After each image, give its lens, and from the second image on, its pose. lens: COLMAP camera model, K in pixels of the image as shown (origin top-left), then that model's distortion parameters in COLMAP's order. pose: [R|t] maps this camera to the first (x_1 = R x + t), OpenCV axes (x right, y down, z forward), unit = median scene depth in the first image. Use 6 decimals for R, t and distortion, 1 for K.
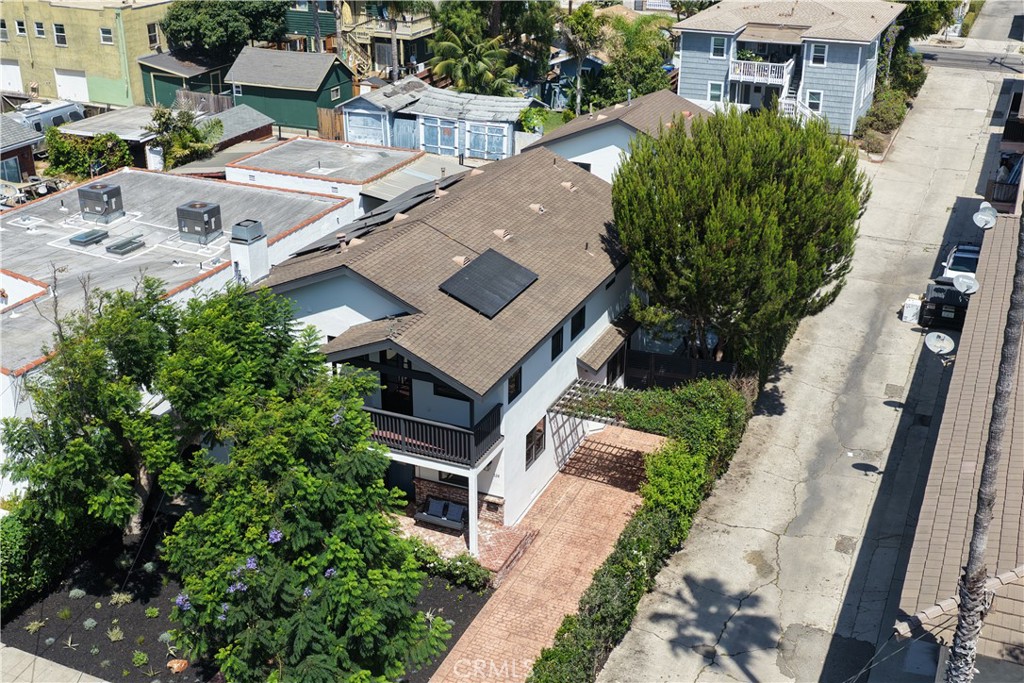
lens RADIAL K [[1184.4, 0, 512.0], [0, 1184.4, 341.5], [0, 0, 1]] dist [-0.003042, -0.009169]
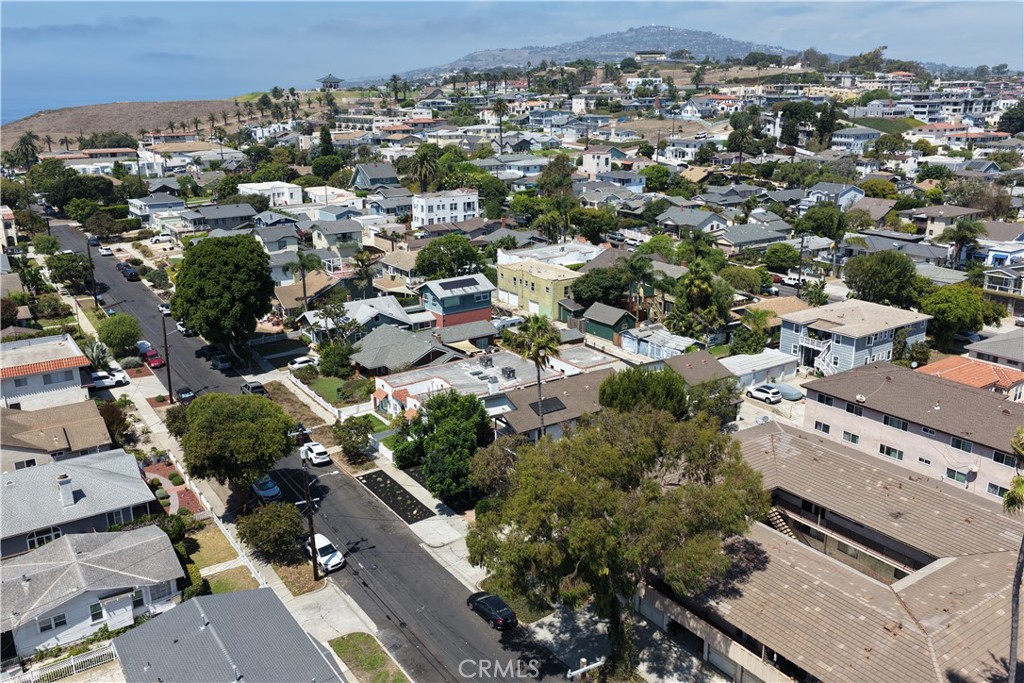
lens RADIAL K [[855.8, 0, 512.0], [0, 855.8, 341.5], [0, 0, 1]] dist [0.005577, 0.014107]
pose [[0.853386, 0.140746, -0.501919, 0.545305], [-0.201730, 0.977006, -0.069022, -0.020347], [0.480664, 0.160155, 0.862156, -0.592650]]
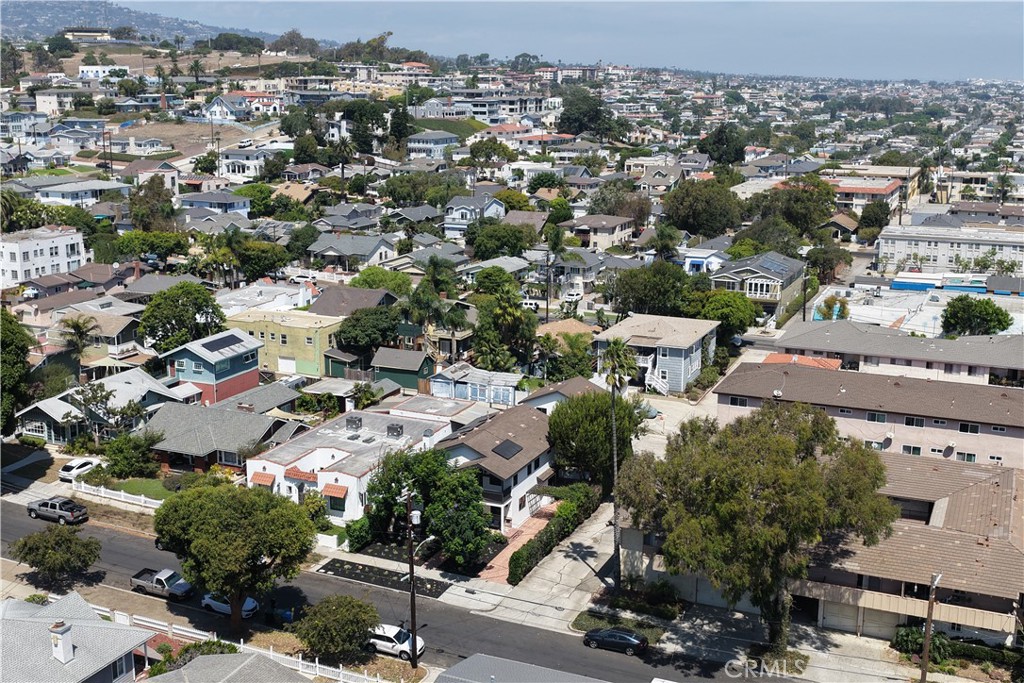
lens RADIAL K [[1184.4, 0, 512.0], [0, 1184.4, 341.5], [0, 0, 1]] dist [-0.003042, -0.009169]
pose [[0.999999, 0.001370, 0.000628, -0.004526], [-0.001227, 0.981982, -0.188973, 0.128780], [-0.000876, 0.188972, 0.981982, -1.042830]]
